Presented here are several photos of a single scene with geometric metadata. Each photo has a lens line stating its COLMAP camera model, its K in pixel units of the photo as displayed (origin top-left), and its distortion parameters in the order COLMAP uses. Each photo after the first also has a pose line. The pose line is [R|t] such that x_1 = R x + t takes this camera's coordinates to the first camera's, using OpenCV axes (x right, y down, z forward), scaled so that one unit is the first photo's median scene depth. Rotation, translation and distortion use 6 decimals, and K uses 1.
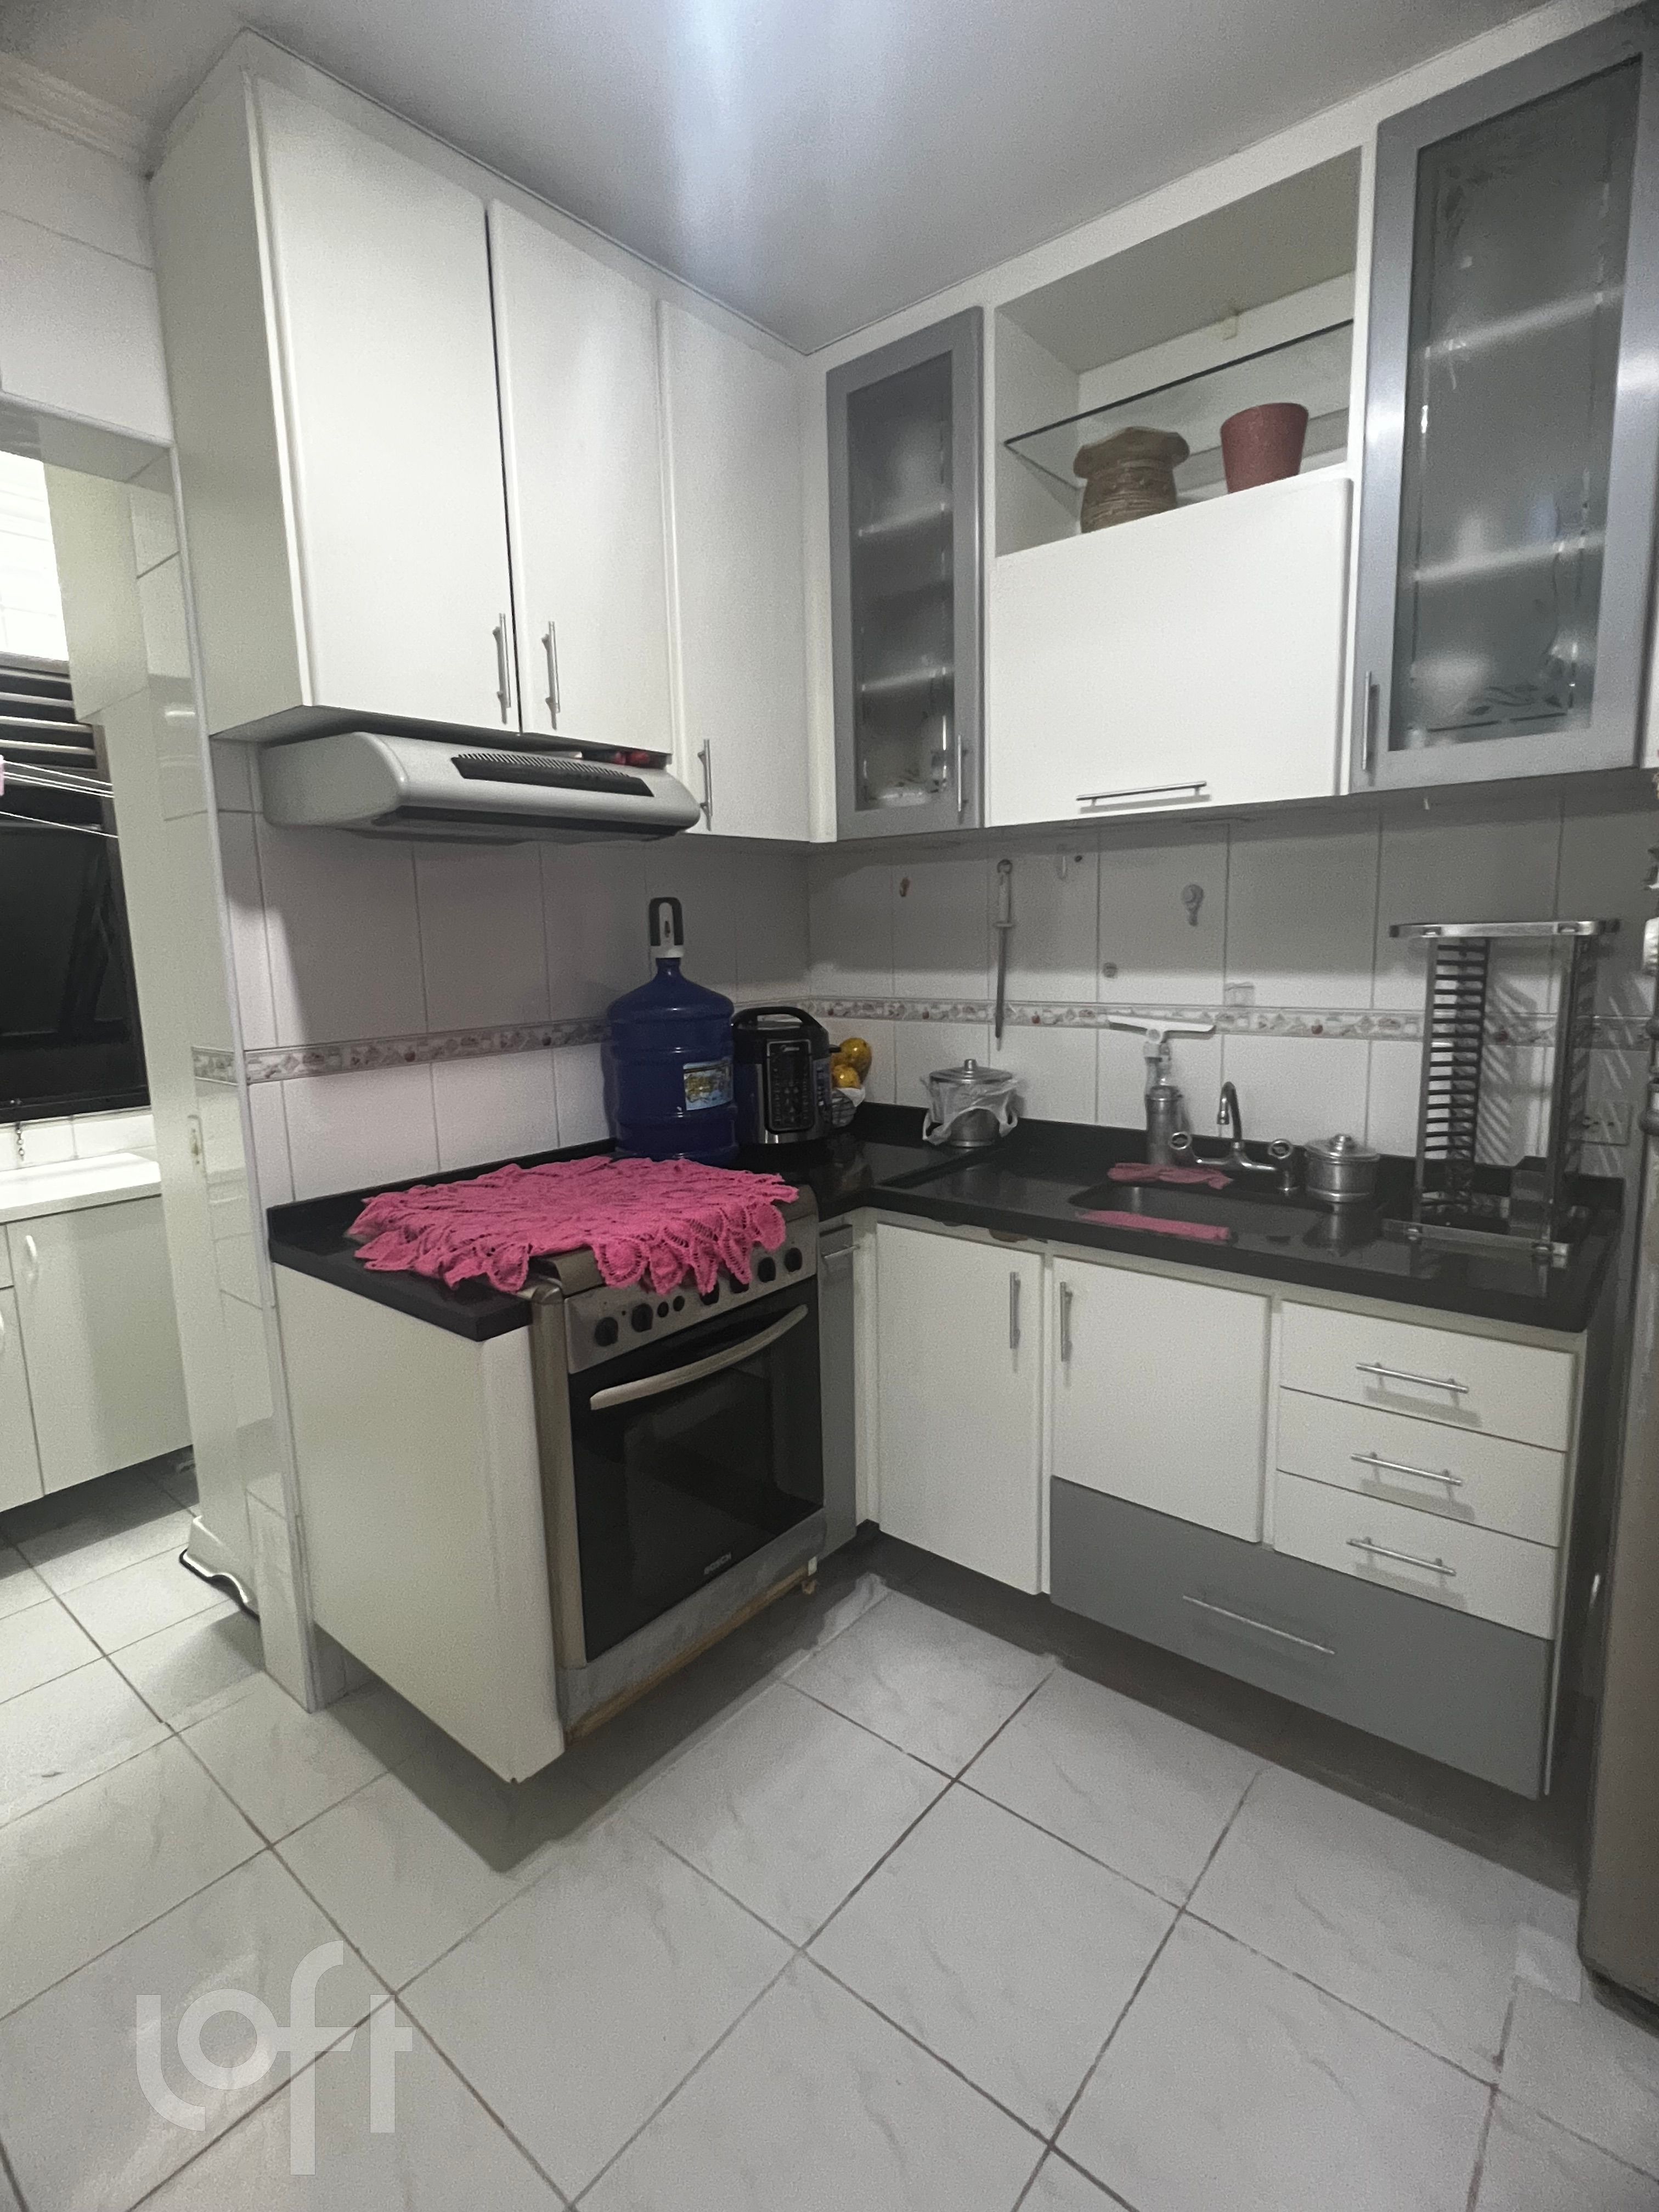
lens RADIAL K [[1088.8, 0, 831.4], [0, 1088.8, 1097.6], [0, 0, 1]] dist [0.000060, -0.000101]
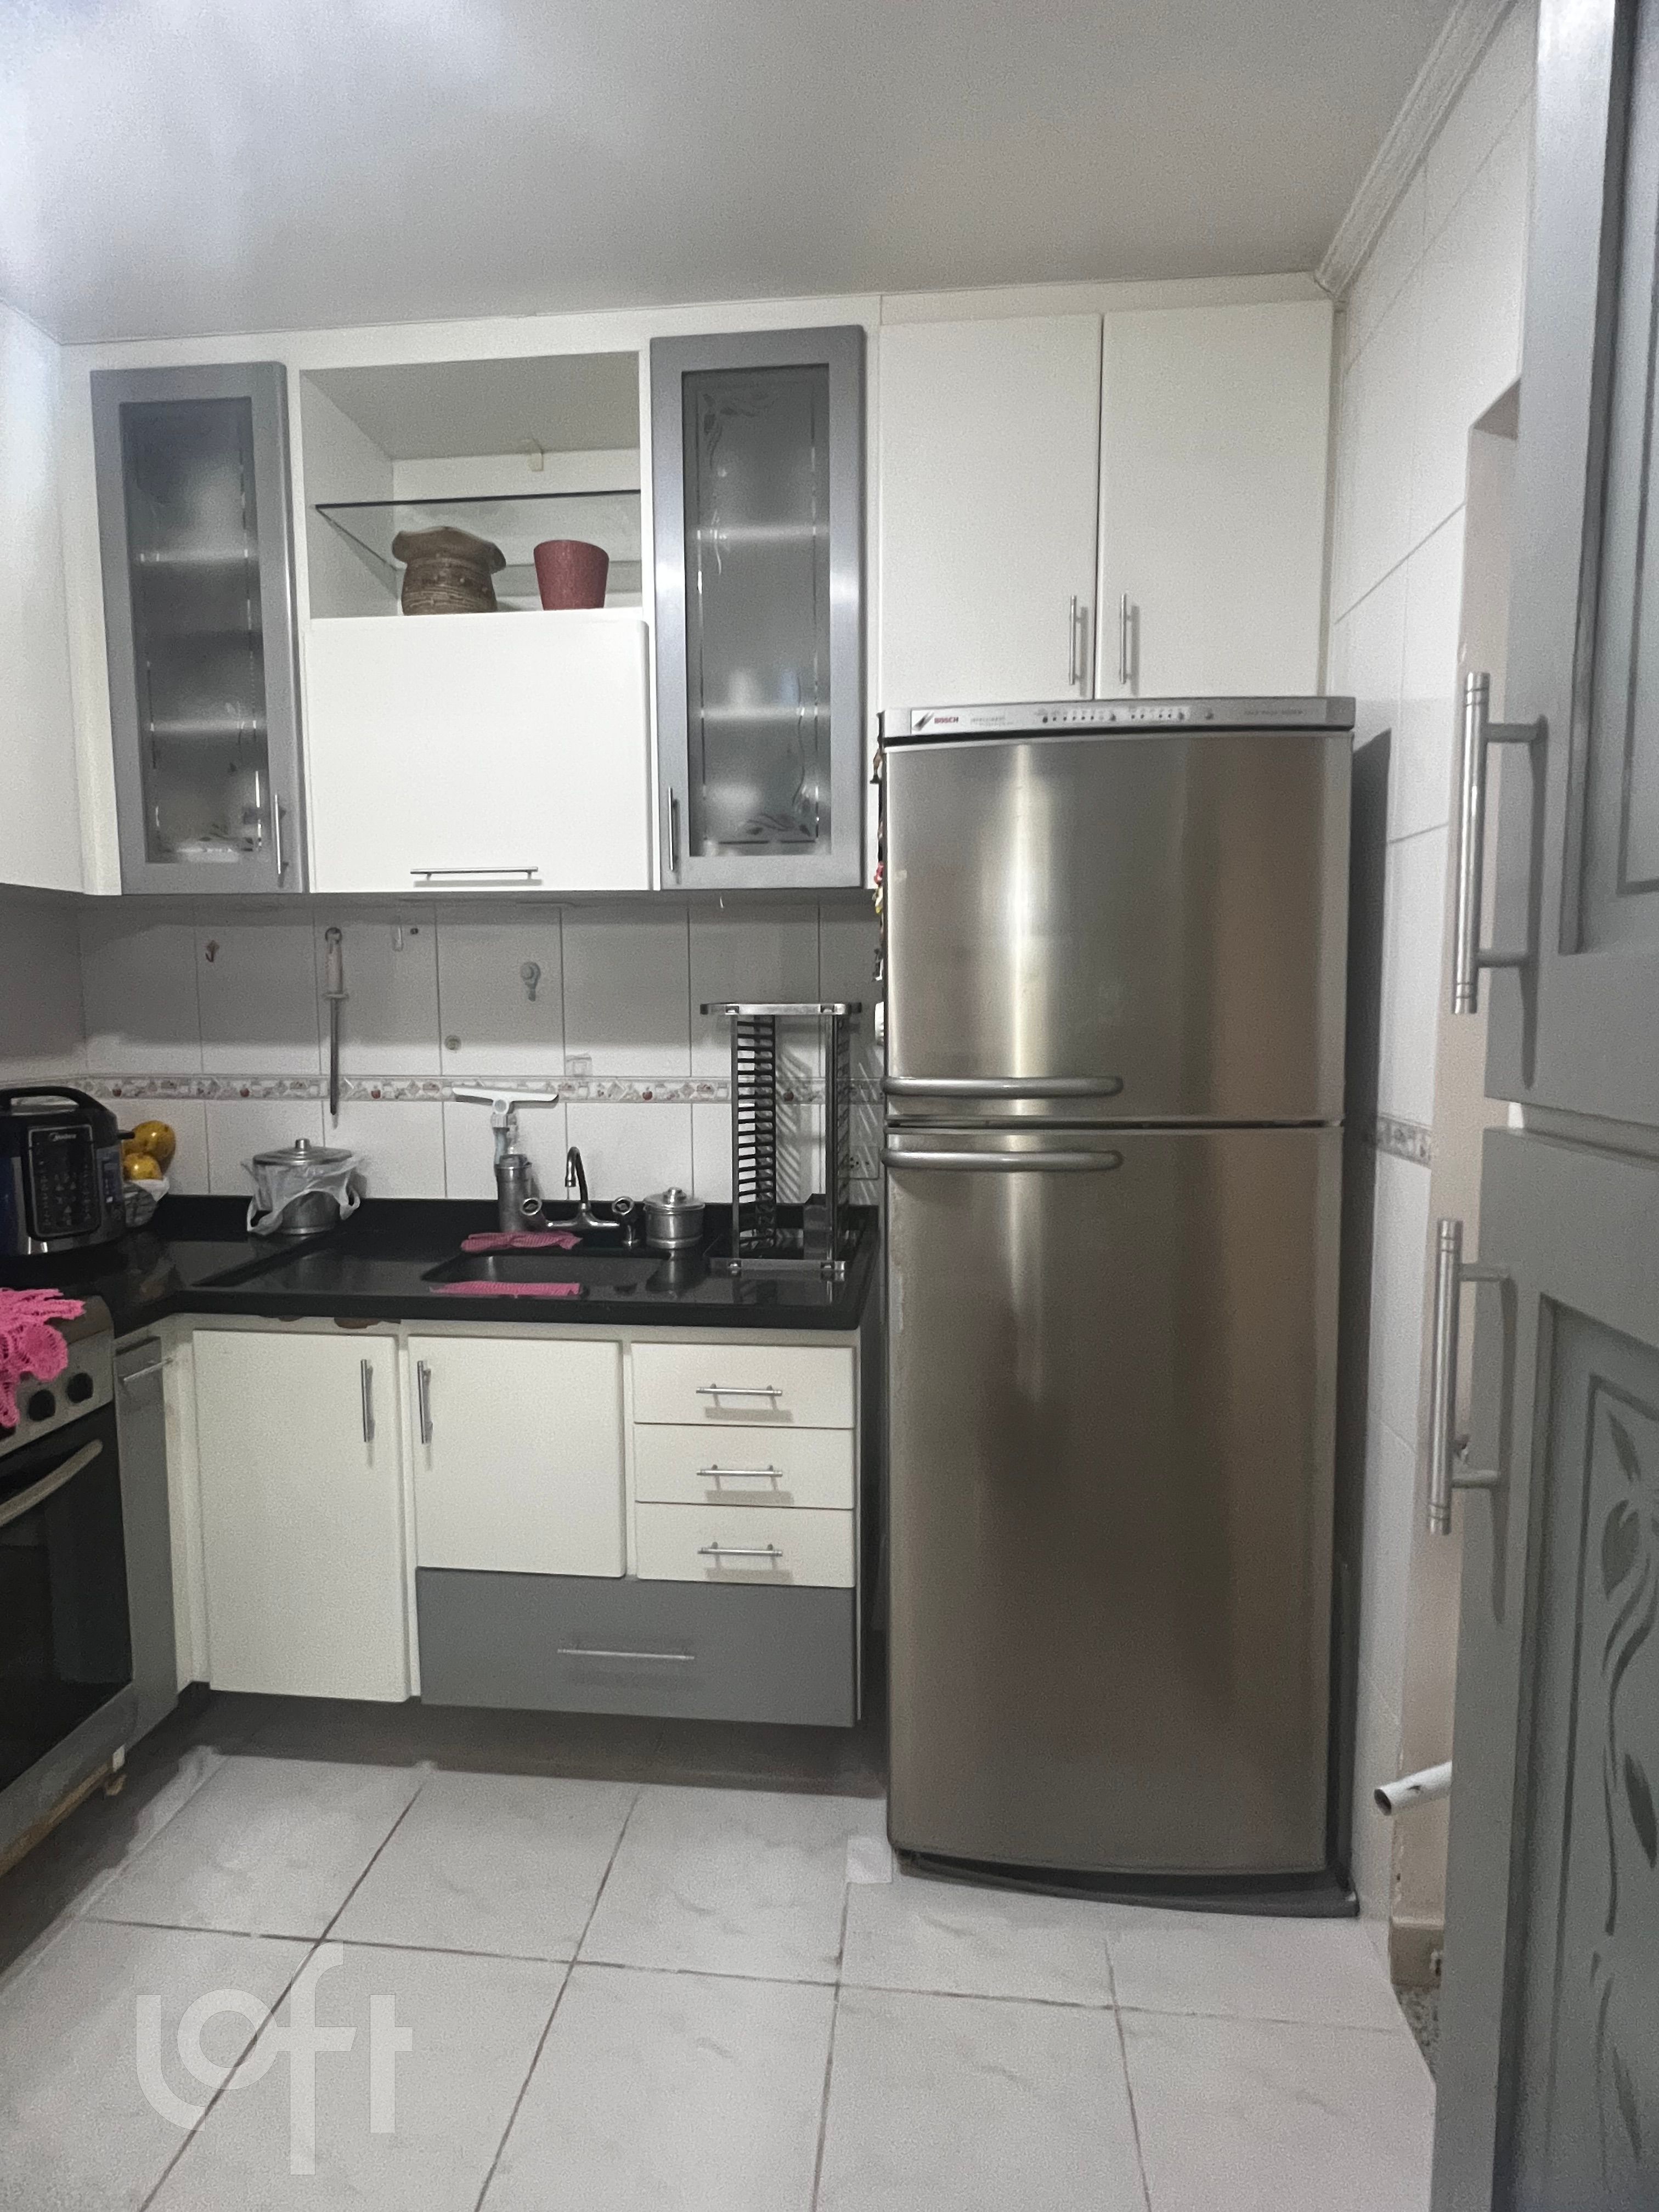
lens RADIAL K [[1088.8, 0, 844.7], [0, 1088.8, 1097.8], [0, 0, 1]] dist [0.000060, -0.000101]
pose [[0.827074, -0.028594, 0.561365, -0.010708], [0.066388, 0.996684, -0.047043, 0.004951], [-0.558159, 0.076176, 0.826230, -0.029122]]
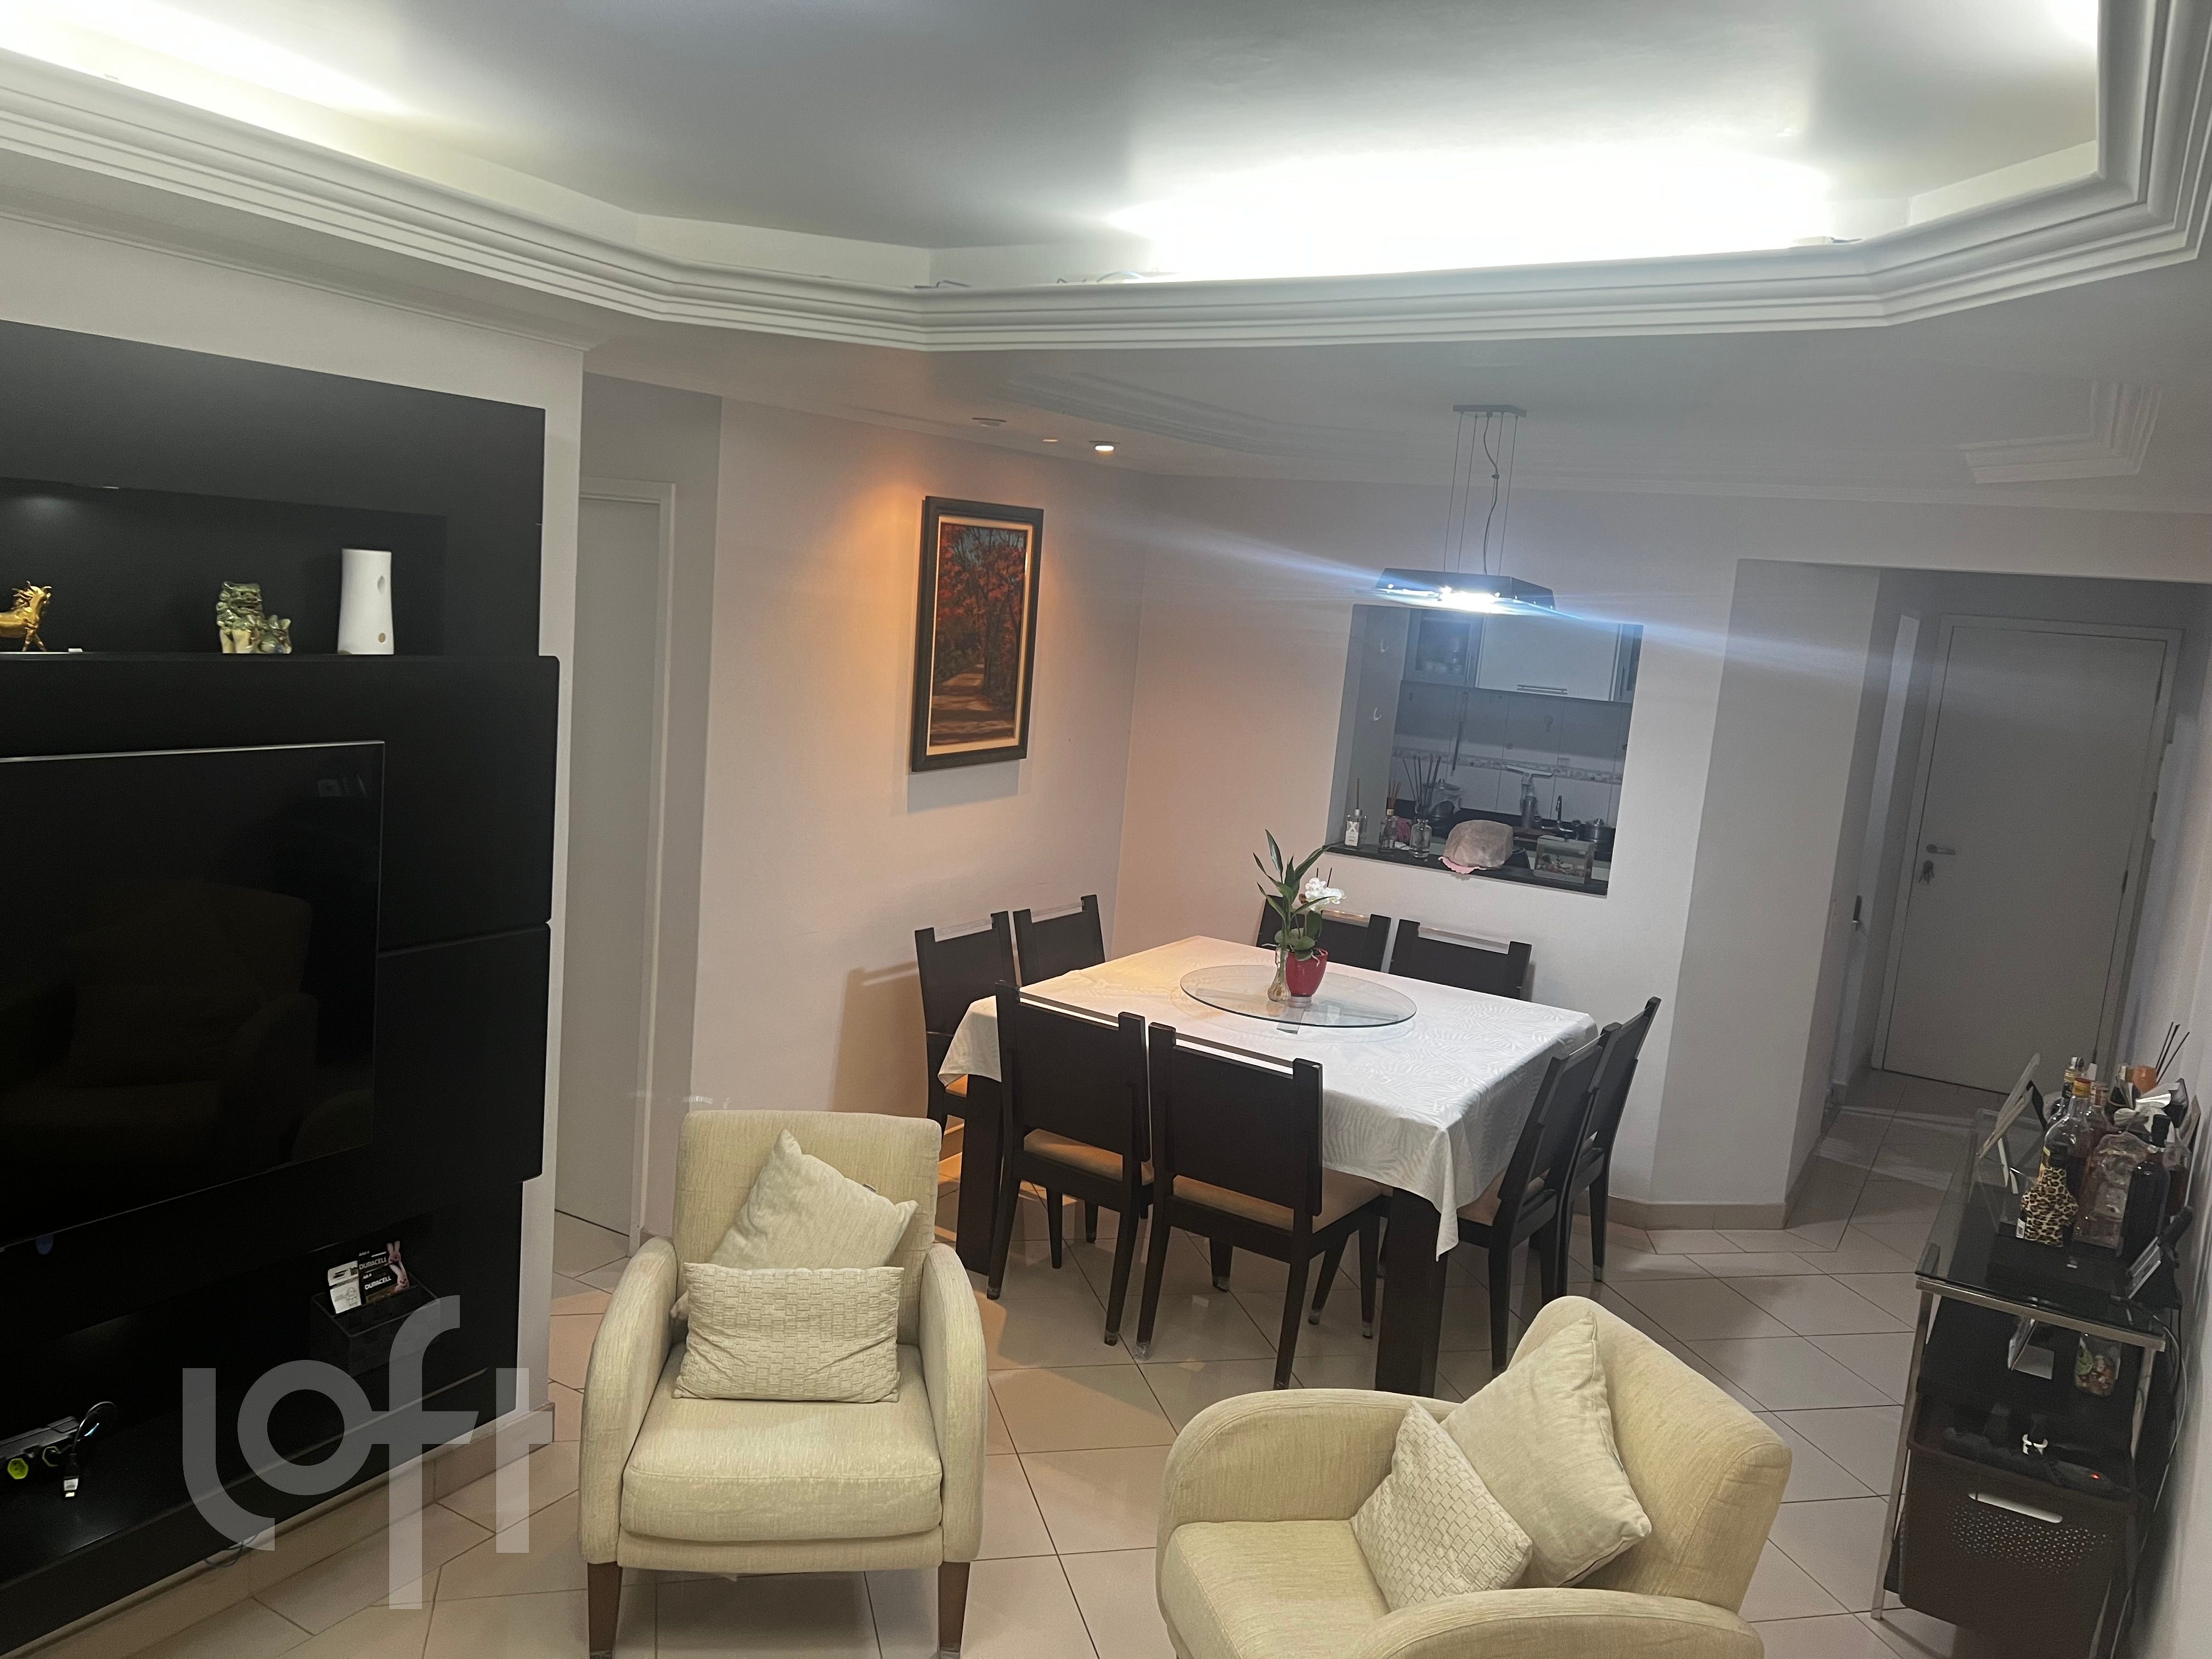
lens RADIAL K [[1656.6, 0, 1097.4], [0, 1656.6, 842.6], [0, 0, 1]] dist [0.058674, -0.063103]
pose [[0.981439, 0.075876, 0.176124, -1.321813], [-0.076856, 0.997041, -0.001258, 0.175059], [-0.175698, -0.012301, 0.984367, -2.547588]]
